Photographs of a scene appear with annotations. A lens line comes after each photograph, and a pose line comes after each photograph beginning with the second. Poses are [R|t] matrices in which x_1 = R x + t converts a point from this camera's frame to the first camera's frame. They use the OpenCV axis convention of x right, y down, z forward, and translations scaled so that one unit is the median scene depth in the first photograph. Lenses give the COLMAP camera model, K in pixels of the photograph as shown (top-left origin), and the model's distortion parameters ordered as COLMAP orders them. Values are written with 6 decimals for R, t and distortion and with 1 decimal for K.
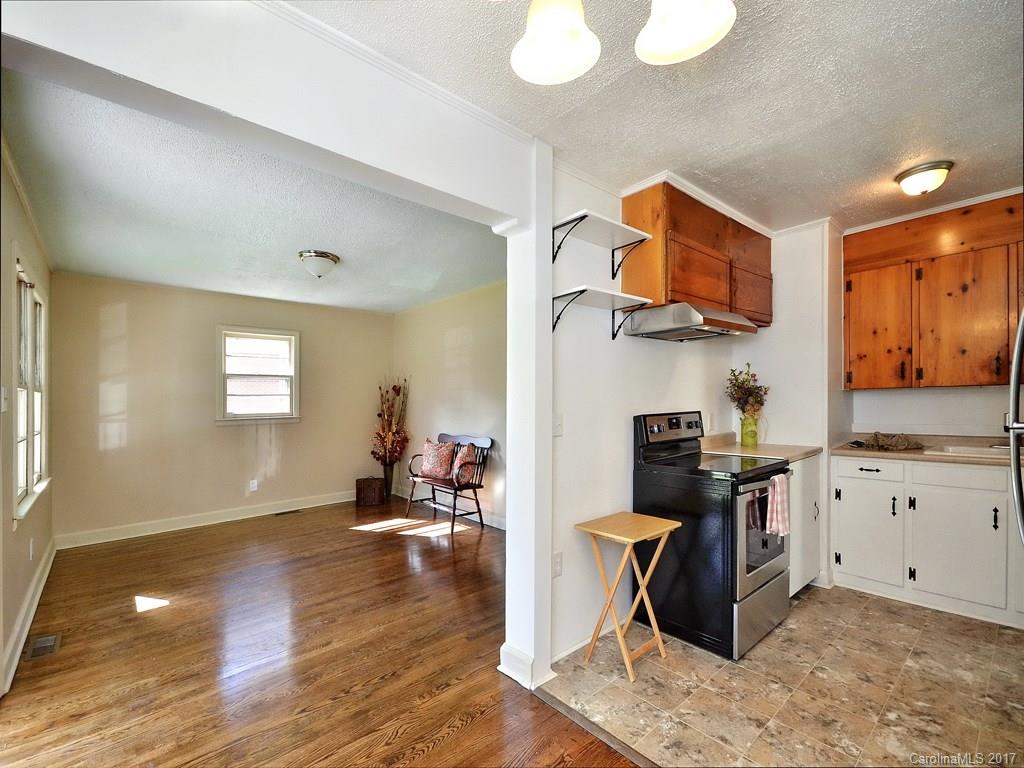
lens RADIAL K [[445.8, 0, 511.1], [0, 445.8, 386.2], [0, 0, 1]] dist [-0.000331, -0.000157]
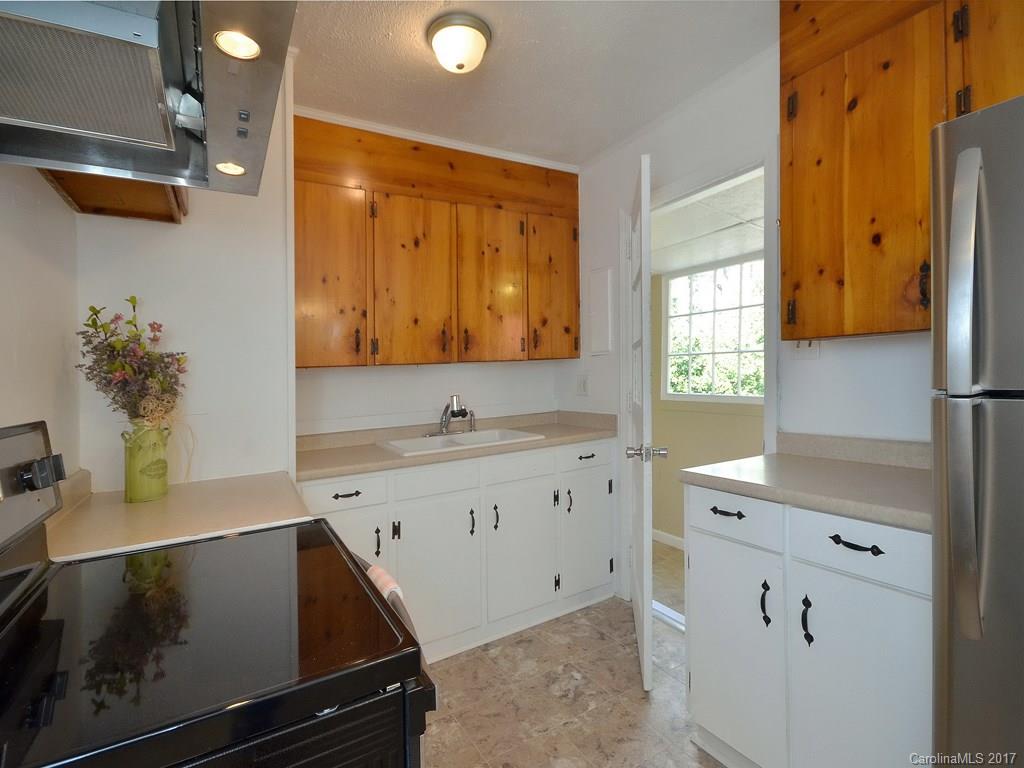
lens RADIAL K [[499.6, 0, 511.2], [0, 499.6, 381.1], [0, 0, 1]] dist [-0.001965, -0.000126]
pose [[0.183784, 0.000601, 0.982966, 0.155932], [-0.000991, 0.999999, -0.000426, 0.028841], [-0.982966, -0.000896, 0.183784, 0.631512]]
